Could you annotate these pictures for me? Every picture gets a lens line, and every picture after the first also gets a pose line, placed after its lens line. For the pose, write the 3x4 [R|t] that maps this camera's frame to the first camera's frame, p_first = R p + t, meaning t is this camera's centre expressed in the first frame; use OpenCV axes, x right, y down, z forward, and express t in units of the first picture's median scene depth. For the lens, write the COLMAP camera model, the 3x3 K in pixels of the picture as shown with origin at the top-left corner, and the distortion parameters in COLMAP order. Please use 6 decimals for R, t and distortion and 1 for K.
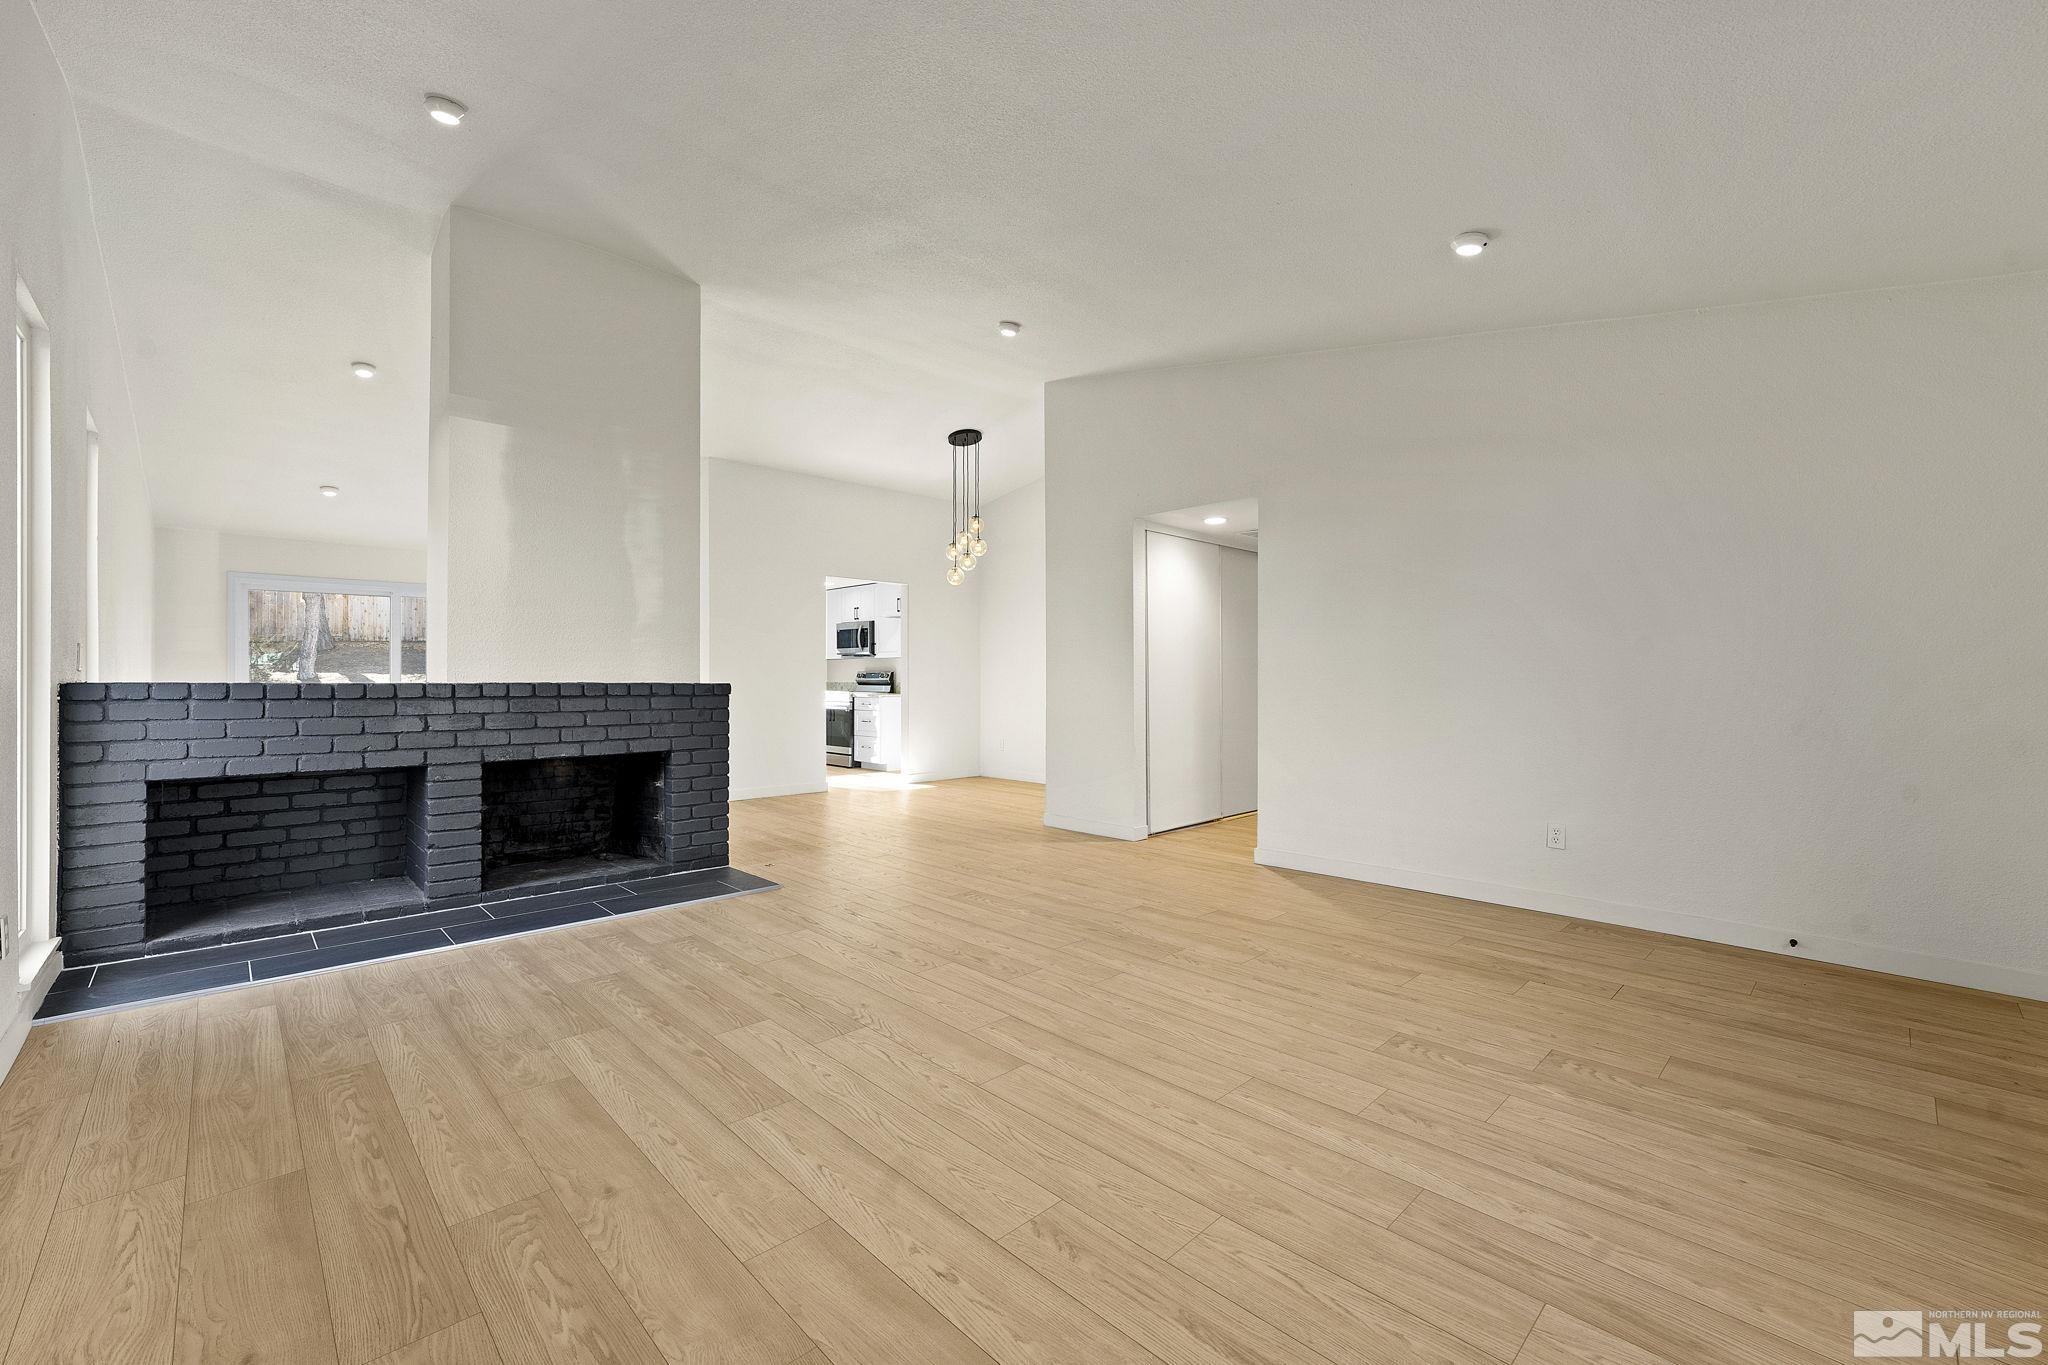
lens RADIAL K [[847.2, 0, 1020.6], [0, 847.2, 657.9], [0, 0, 1]] dist [-0.010730, 0.002479]
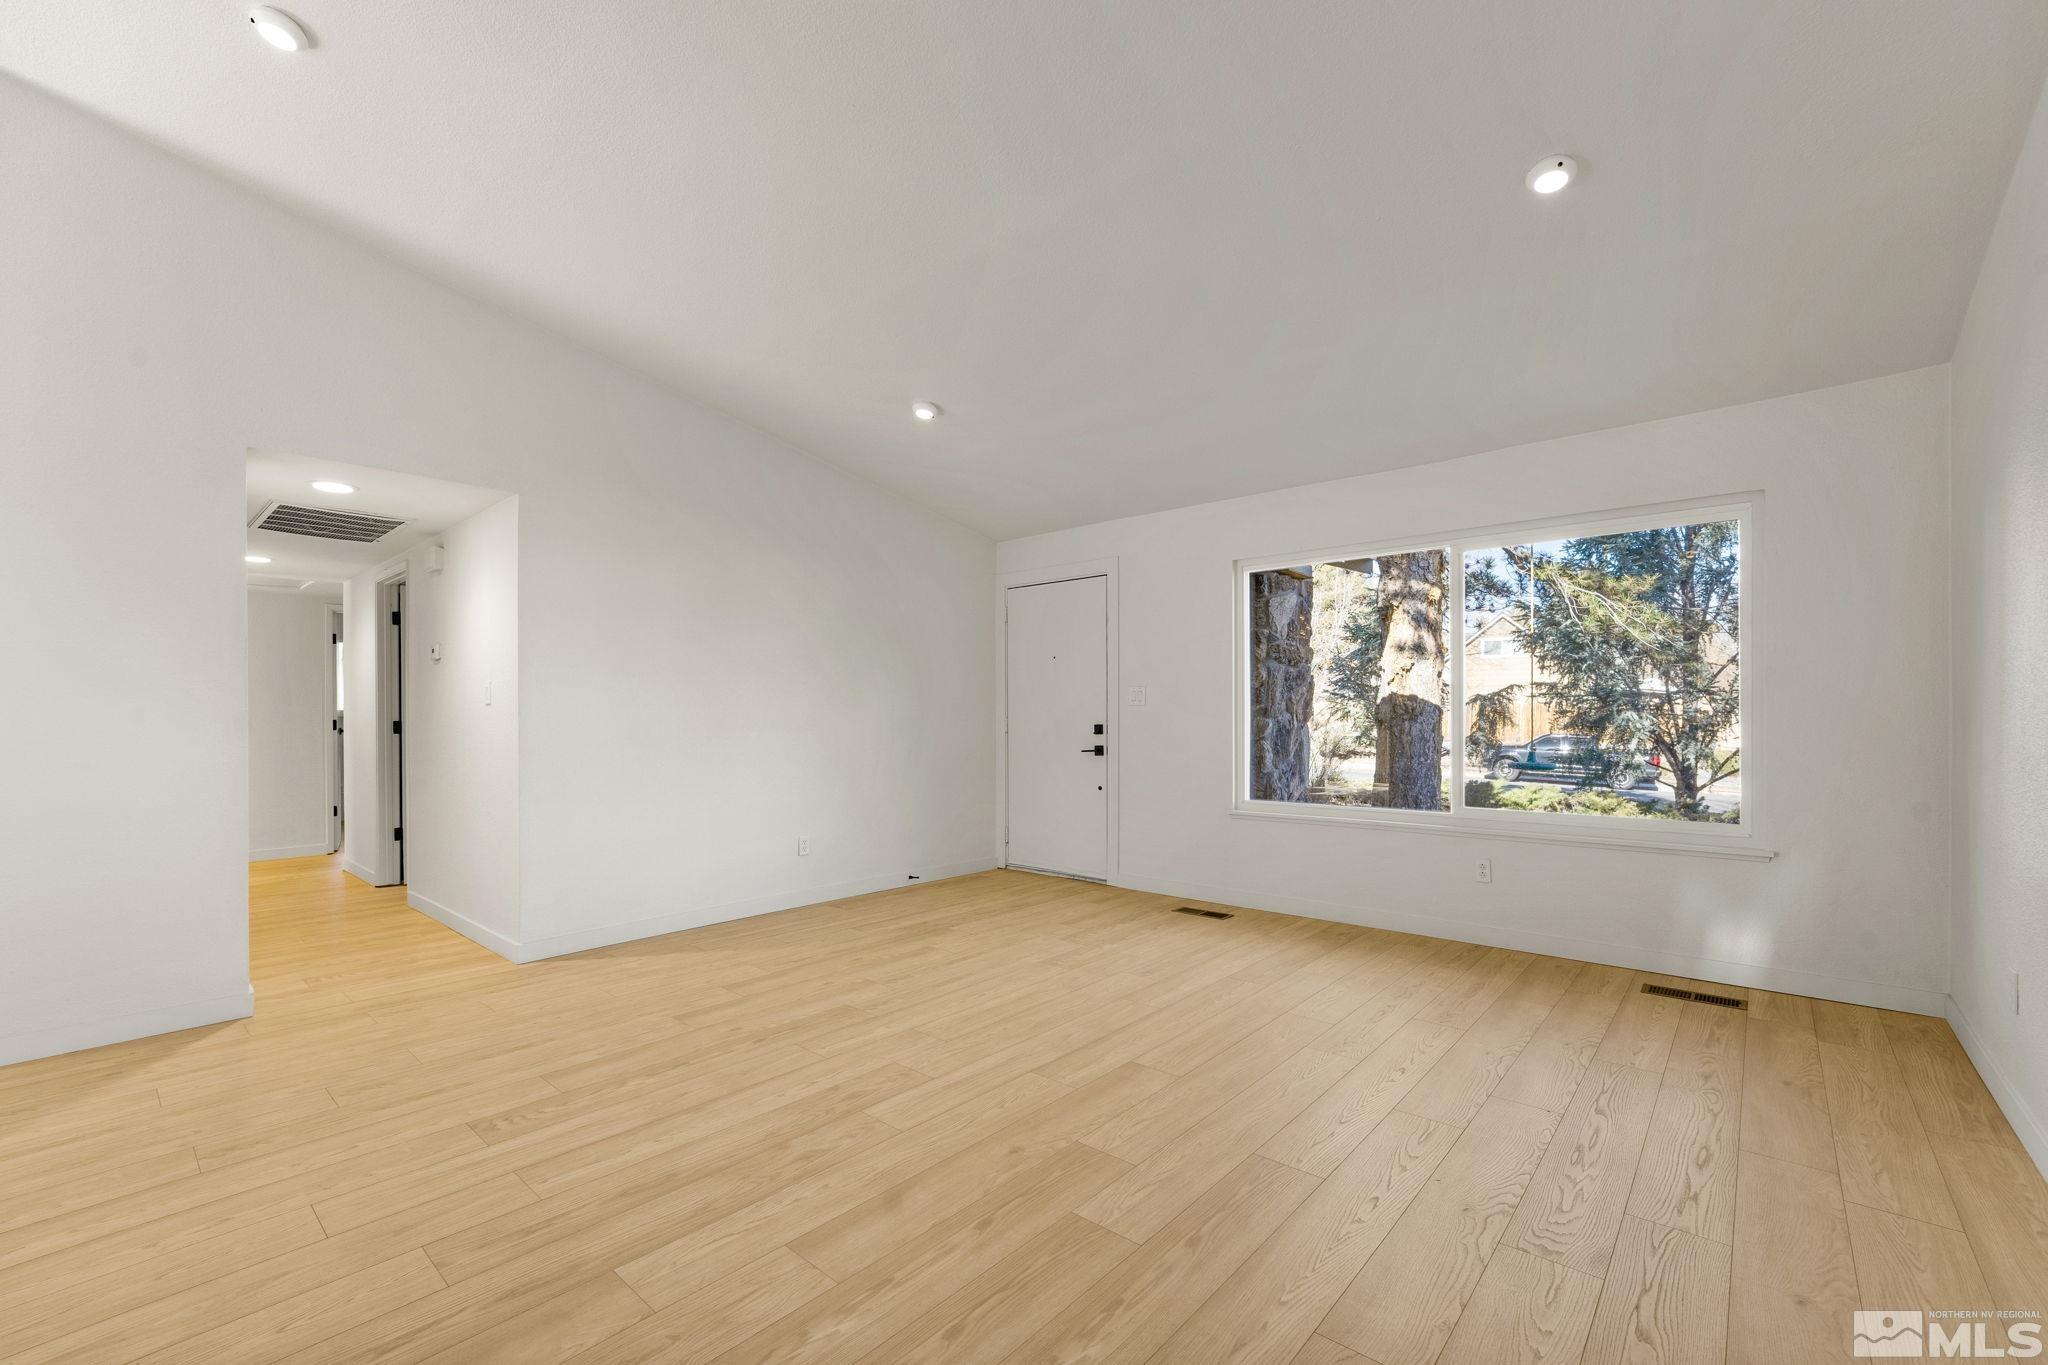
lens RADIAL K [[847.2, 0, 1032.6], [0, 847.2, 710.3], [0, 0, 1]] dist [-0.010730, 0.002479]
pose [[-0.090759, 0.009157, 0.995831, -0.922955], [-0.018884, 0.999762, -0.010914, 0.011258], [-0.995694, -0.019796, -0.090565, 1.012073]]
